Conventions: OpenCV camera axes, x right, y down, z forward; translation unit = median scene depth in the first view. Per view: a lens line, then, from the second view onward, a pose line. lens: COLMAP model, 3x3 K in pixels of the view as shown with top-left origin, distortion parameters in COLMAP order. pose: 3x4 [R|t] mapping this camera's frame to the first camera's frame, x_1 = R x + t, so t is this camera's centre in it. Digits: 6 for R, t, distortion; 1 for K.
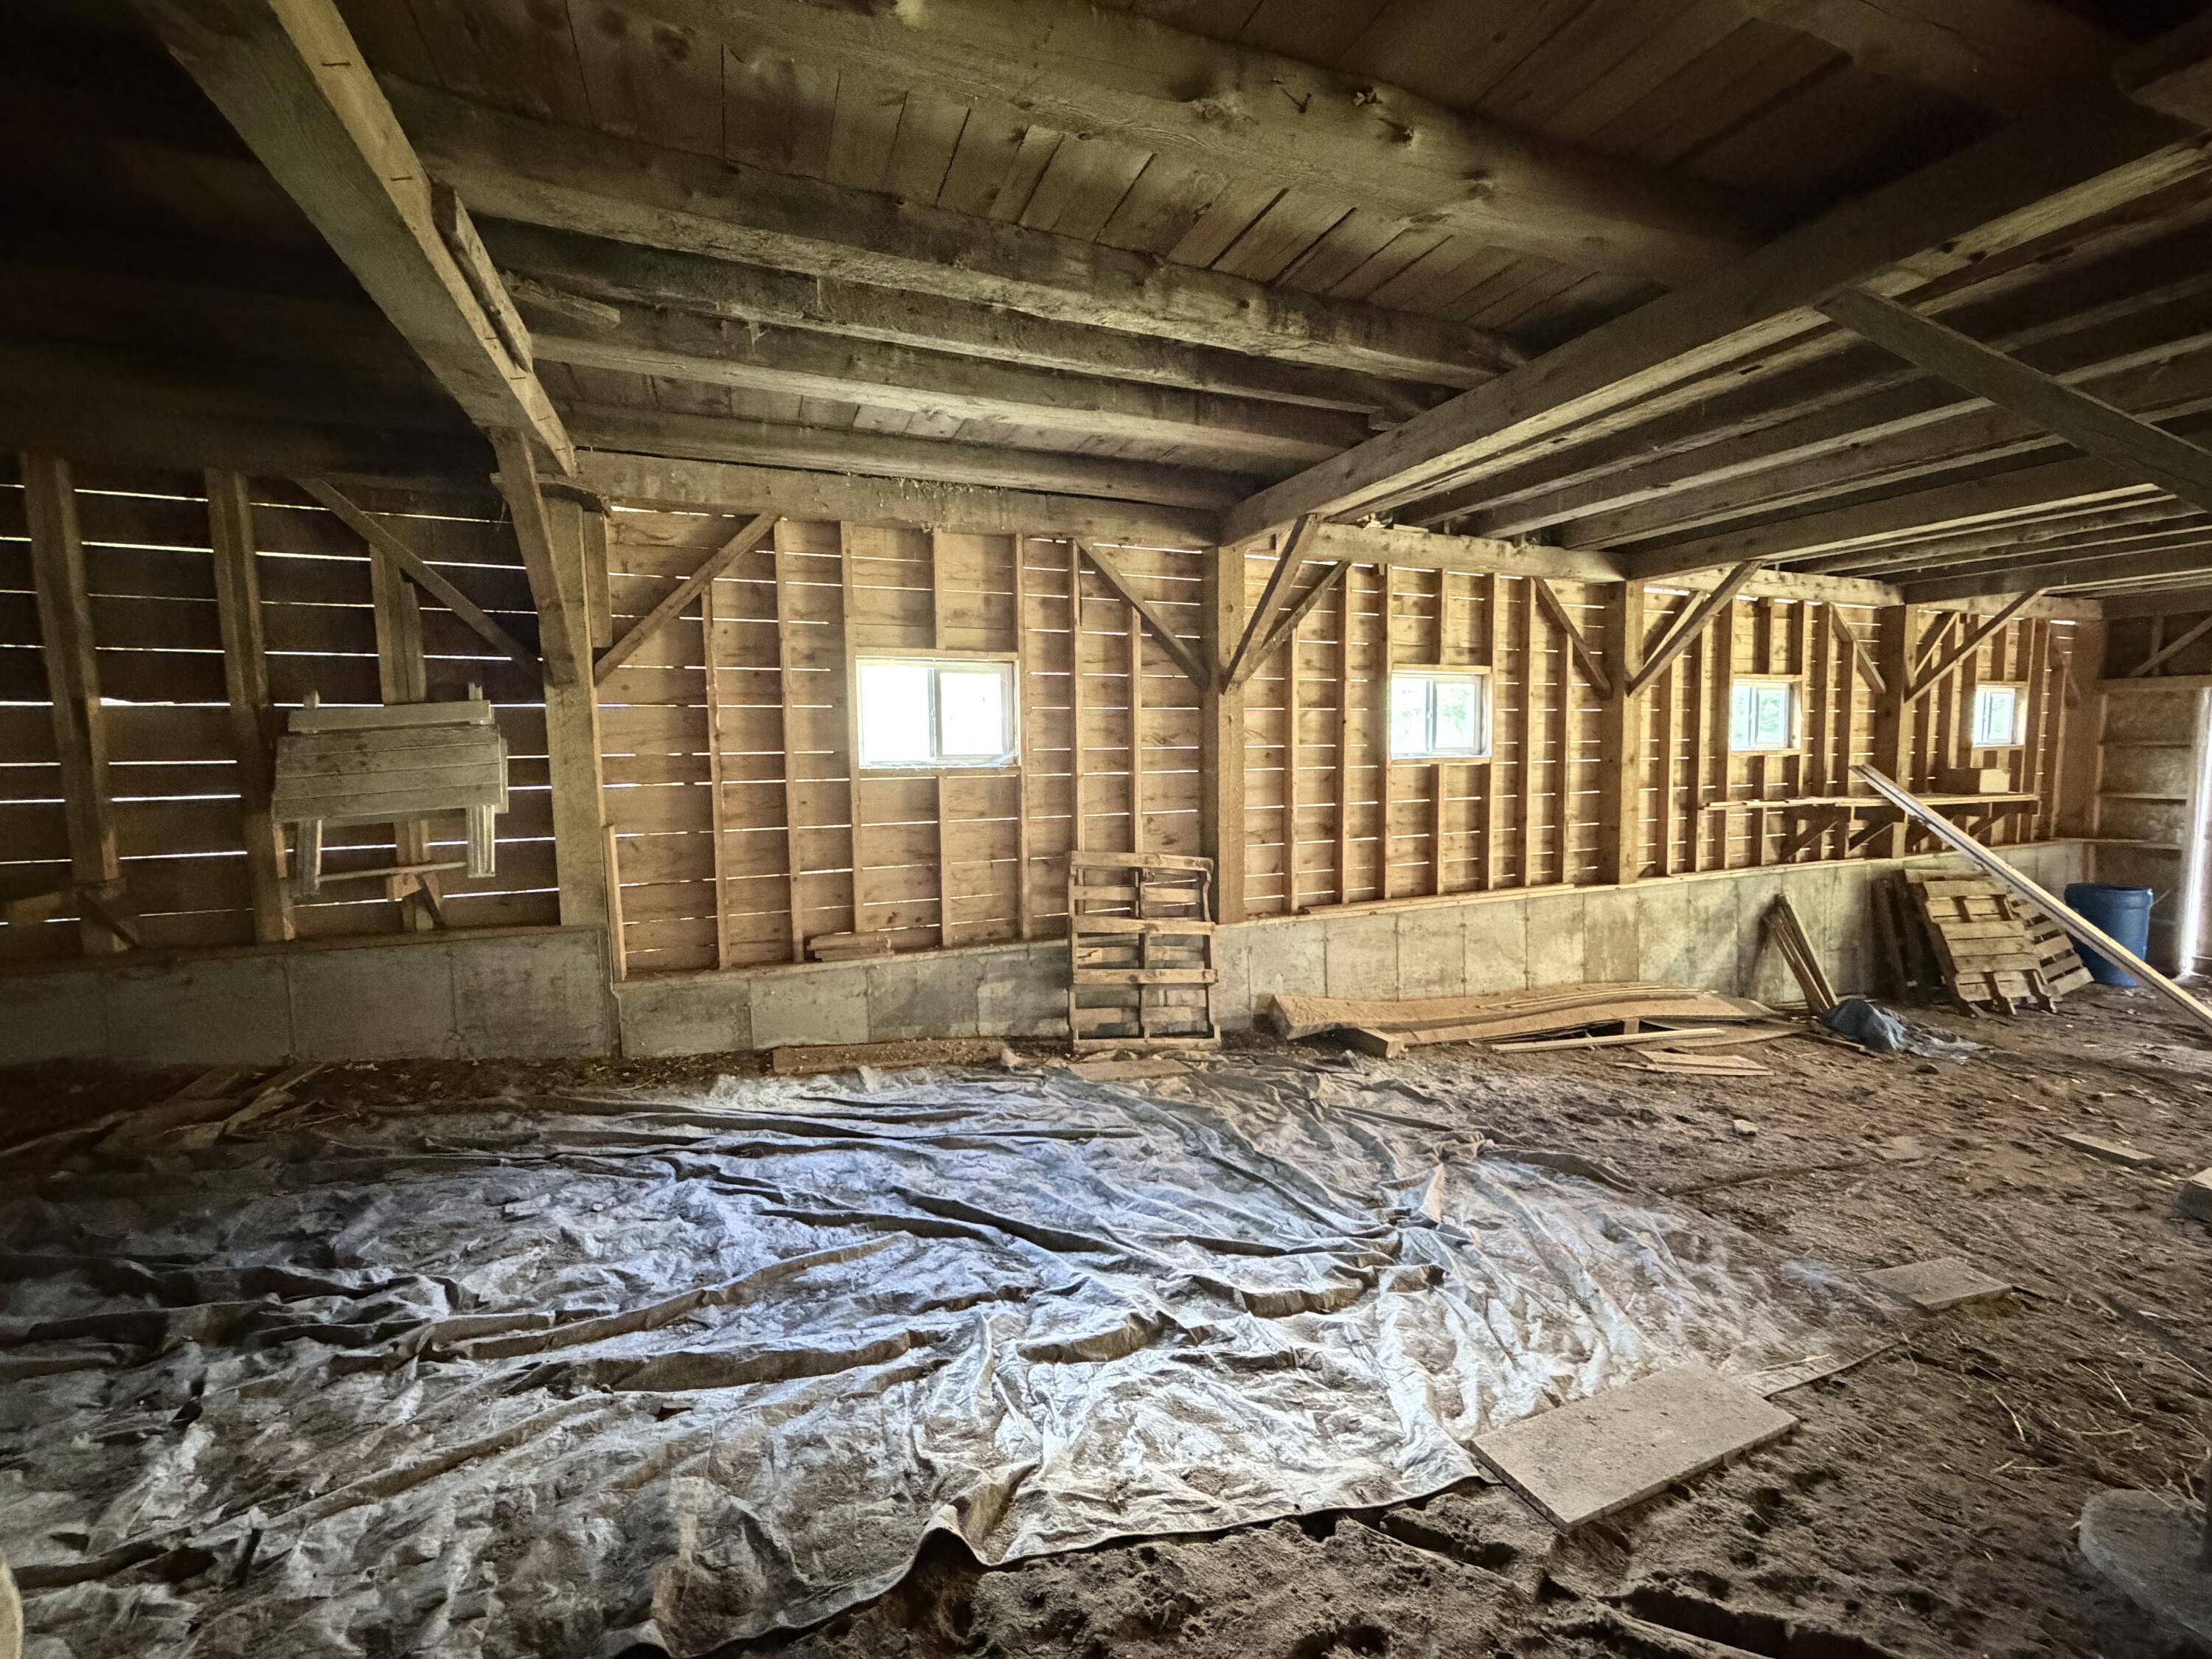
lens RADIAL K [[893.4, 0, 1103.3], [0, 893.4, 825.1], [0, 0, 1]] dist [-0.009572, 0.002116]
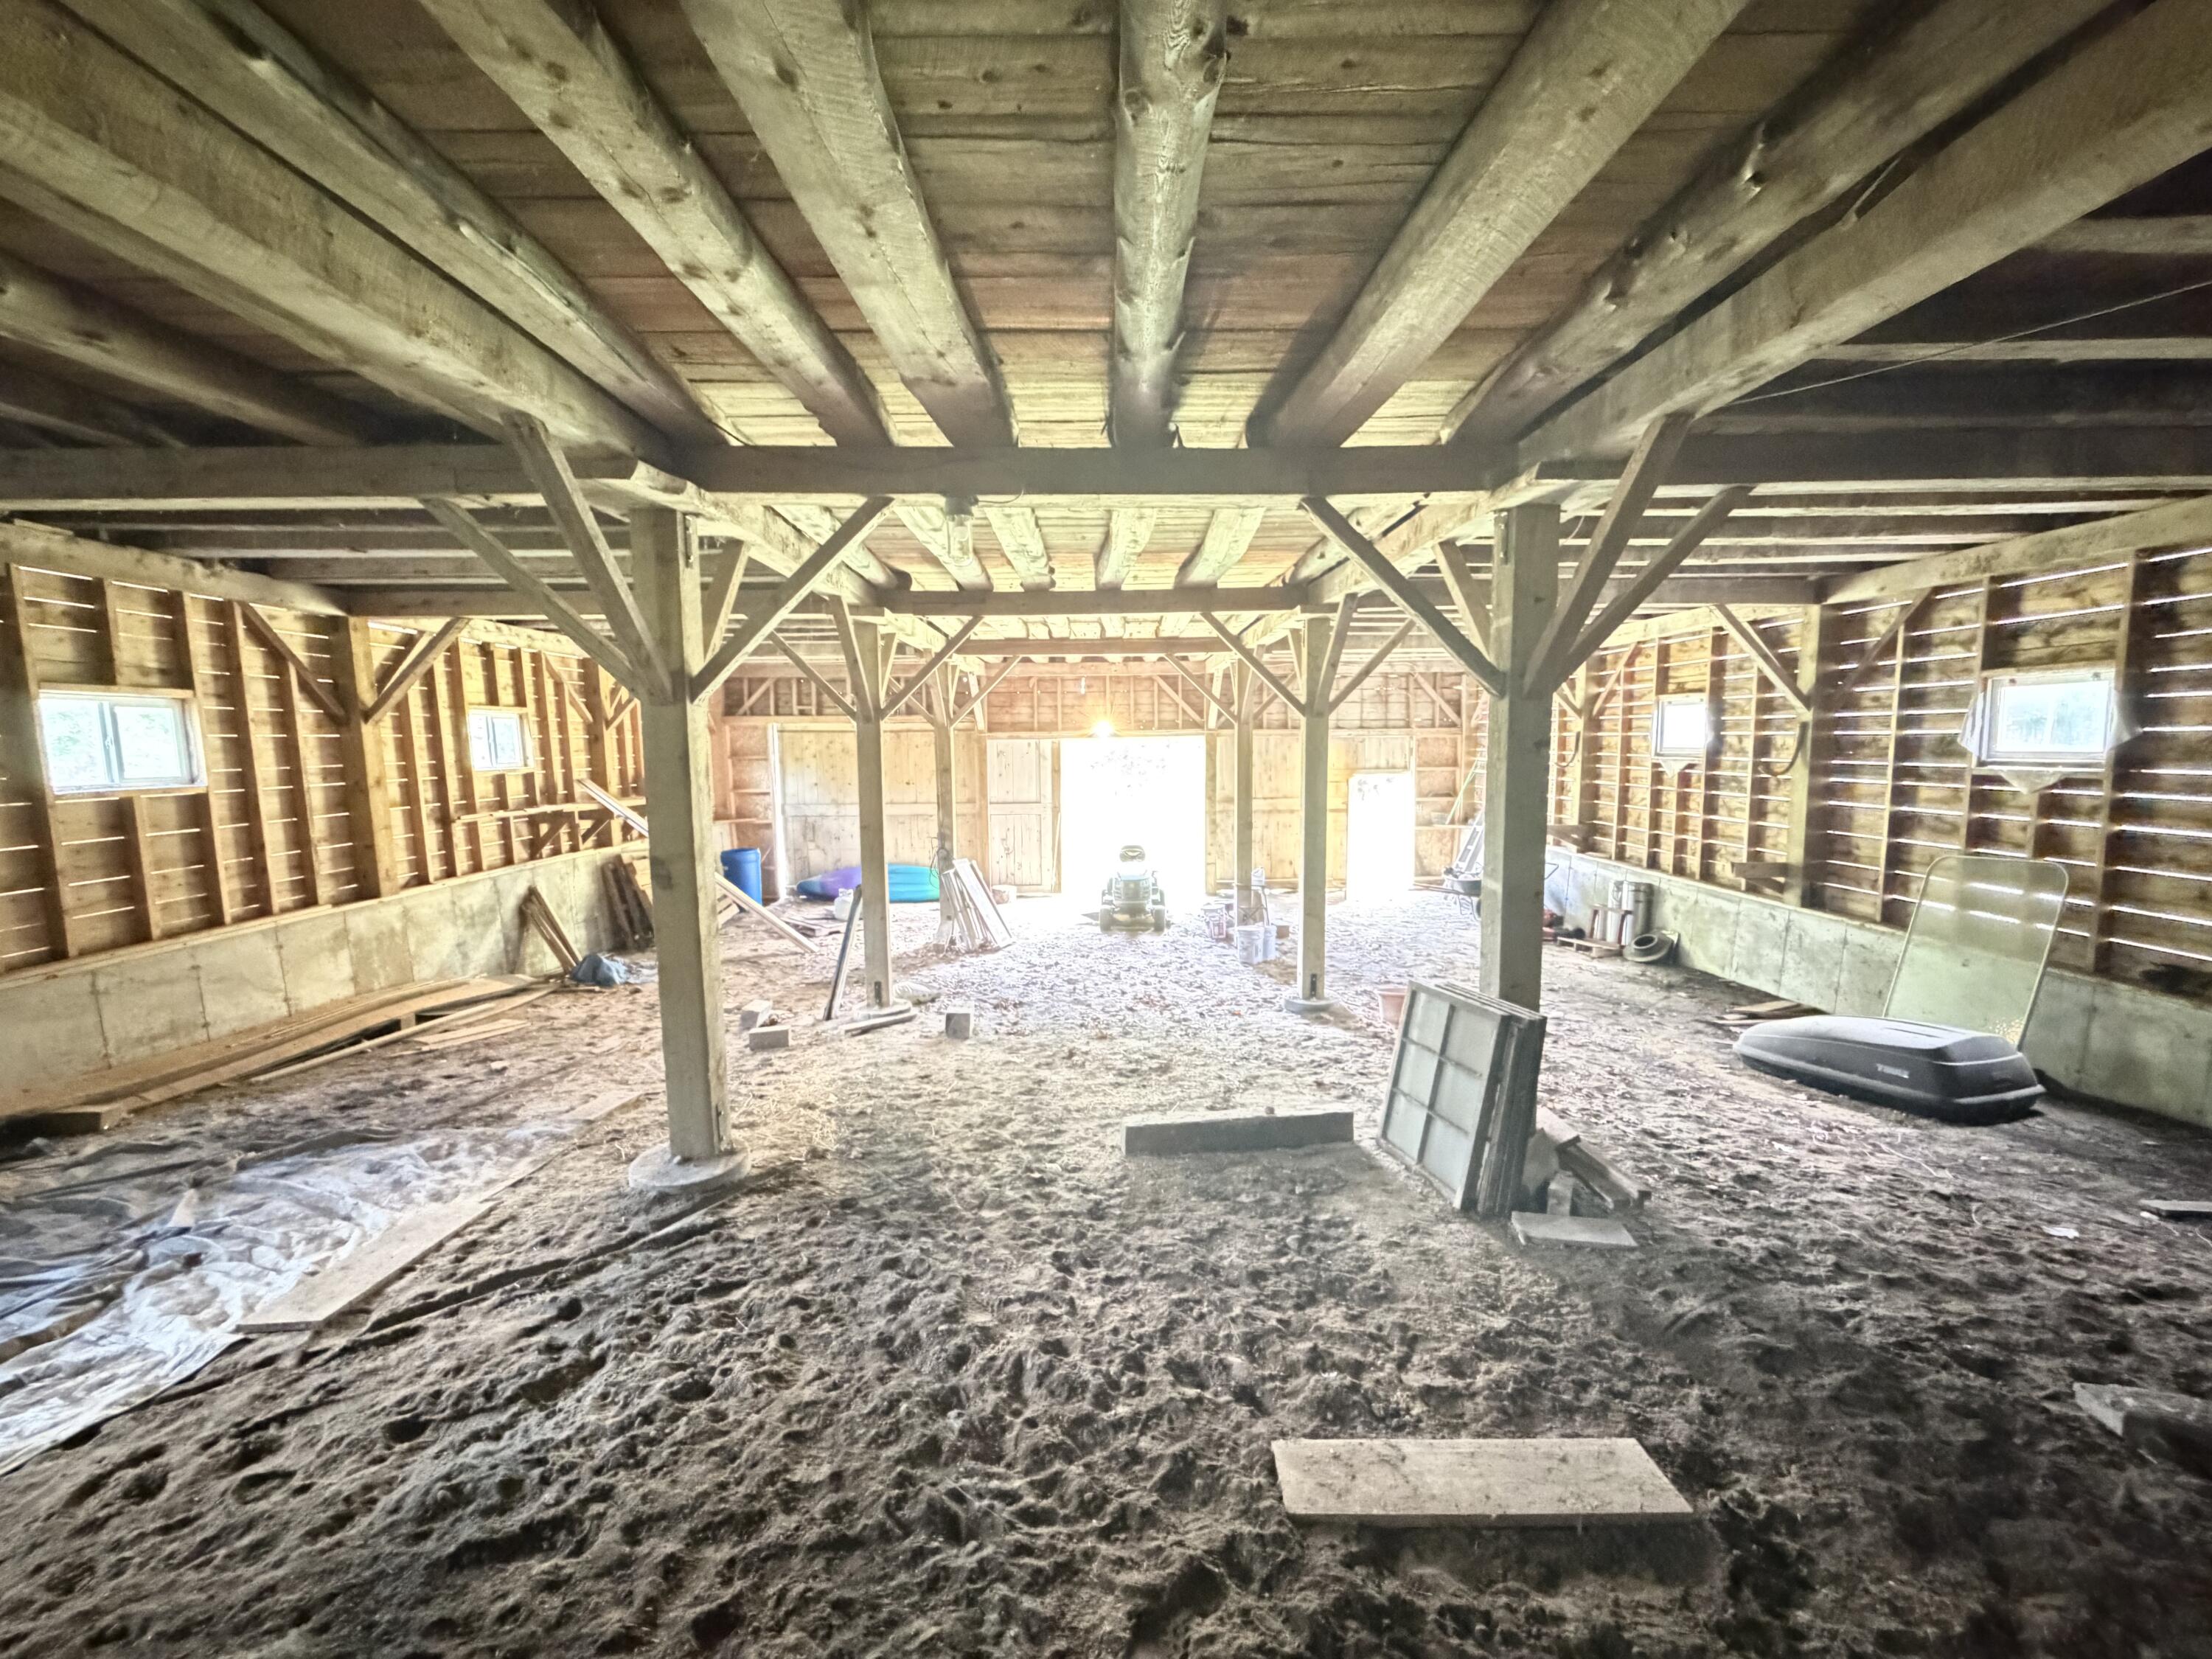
lens RADIAL K [[893.4, 0, 1112.9], [0, 893.4, 834.8], [0, 0, 1]] dist [-0.009572, 0.002116]
pose [[0.372759, -0.092162, 0.923340, -0.081631], [0.087414, 0.994118, 0.063937, -0.000746], [-0.923802, 0.056880, 0.378623, -0.244122]]
